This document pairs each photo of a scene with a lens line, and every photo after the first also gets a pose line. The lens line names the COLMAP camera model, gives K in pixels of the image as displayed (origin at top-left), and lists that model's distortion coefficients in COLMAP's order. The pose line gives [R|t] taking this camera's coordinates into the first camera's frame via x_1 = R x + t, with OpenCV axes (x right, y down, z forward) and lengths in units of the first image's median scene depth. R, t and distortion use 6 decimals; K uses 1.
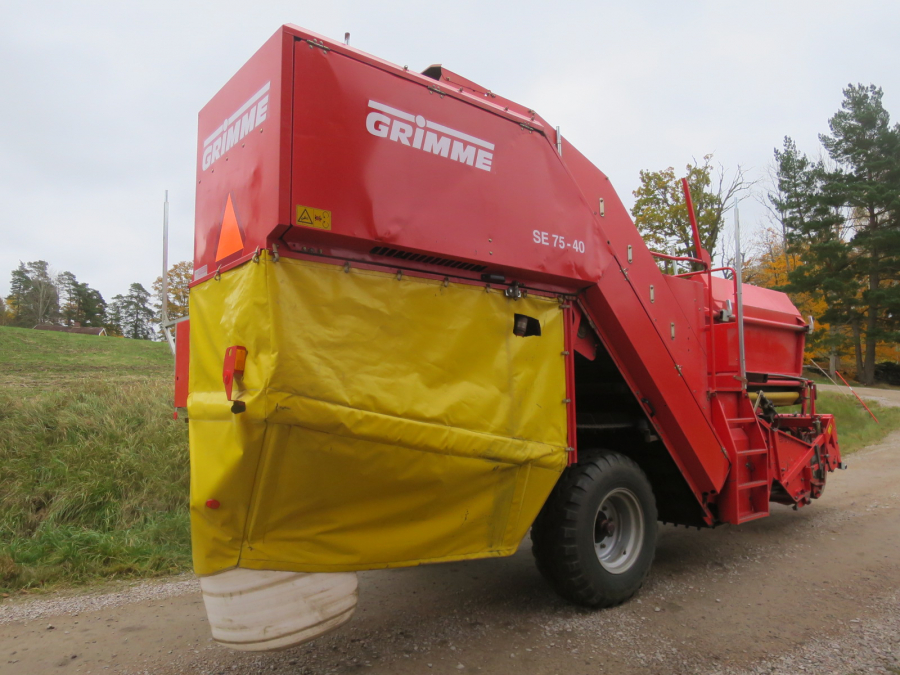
lens RADIAL K [[642.2, 0, 450.0], [0, 642.2, 337.5], [0, 0, 1]] dist [-0.051922, 0.010113]
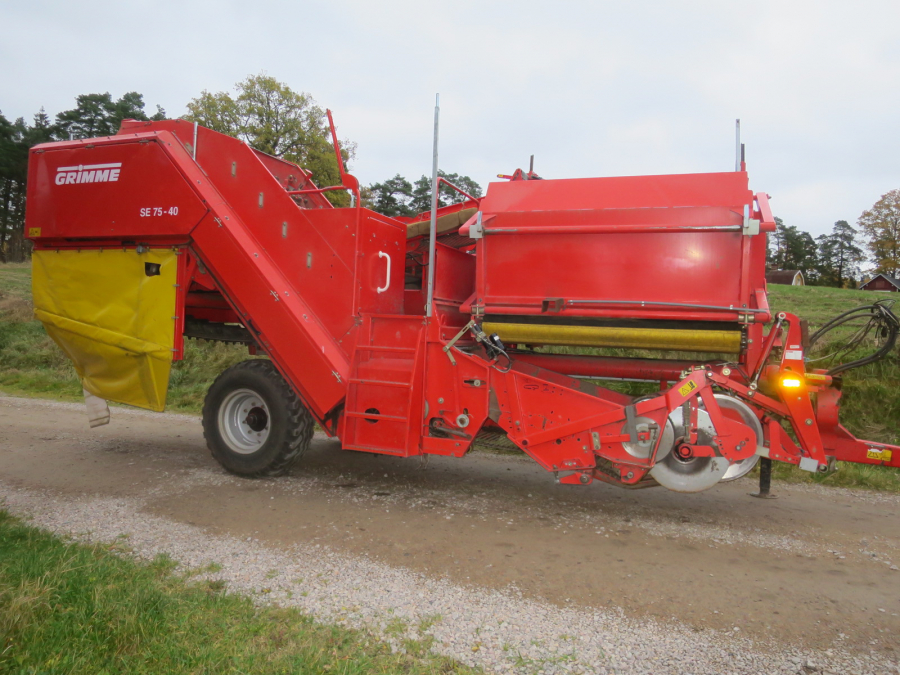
lens RADIAL K [[641.6, 0, 449.1], [0, 641.6, 337.9], [0, 0, 1]] dist [-0.049048, 0.005446]
pose [[0.490781, 0.038164, -0.870447, 1.856215], [0.041190, 0.996907, 0.066932, 0.076365], [0.870309, -0.068703, 0.487691, 0.867362]]
